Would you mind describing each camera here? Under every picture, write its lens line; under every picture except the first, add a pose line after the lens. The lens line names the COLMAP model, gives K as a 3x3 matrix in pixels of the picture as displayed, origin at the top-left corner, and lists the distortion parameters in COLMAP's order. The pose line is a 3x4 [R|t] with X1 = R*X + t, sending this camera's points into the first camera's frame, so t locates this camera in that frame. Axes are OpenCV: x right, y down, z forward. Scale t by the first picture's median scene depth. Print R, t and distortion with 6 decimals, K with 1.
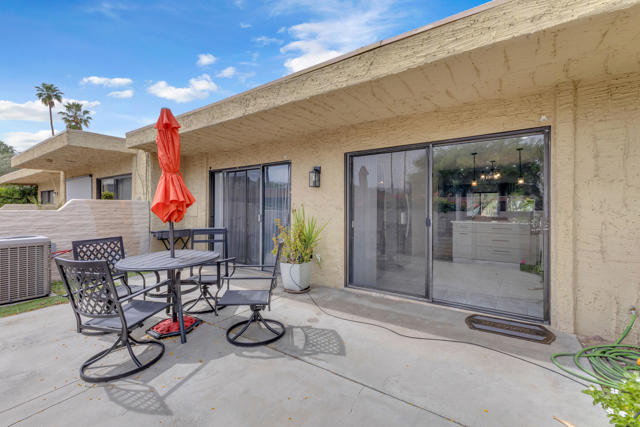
lens RADIAL K [[275.7, 0, 320.6], [0, 275.7, 209.5], [0, 0, 1]] dist [0.008835, -0.000835]
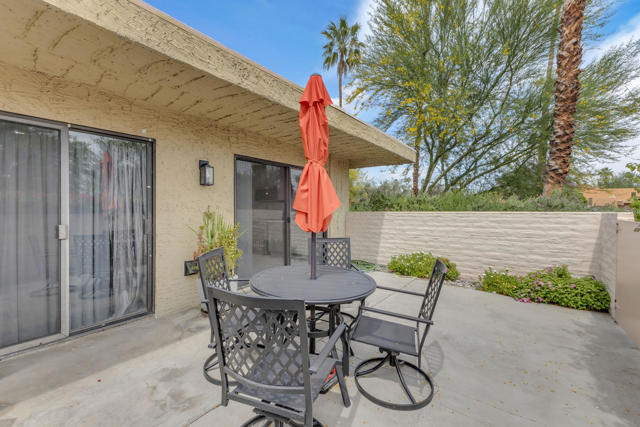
lens RADIAL K [[275.7, 0, 320.6], [0, 275.7, 209.5], [0, 0, 1]] dist [0.008835, -0.000835]
pose [[0.044688, 0.004313, 0.998992, -0.949898], [0.006089, 0.999971, -0.004590, -0.001544], [-0.998982, 0.006288, 0.044661, 0.703367]]
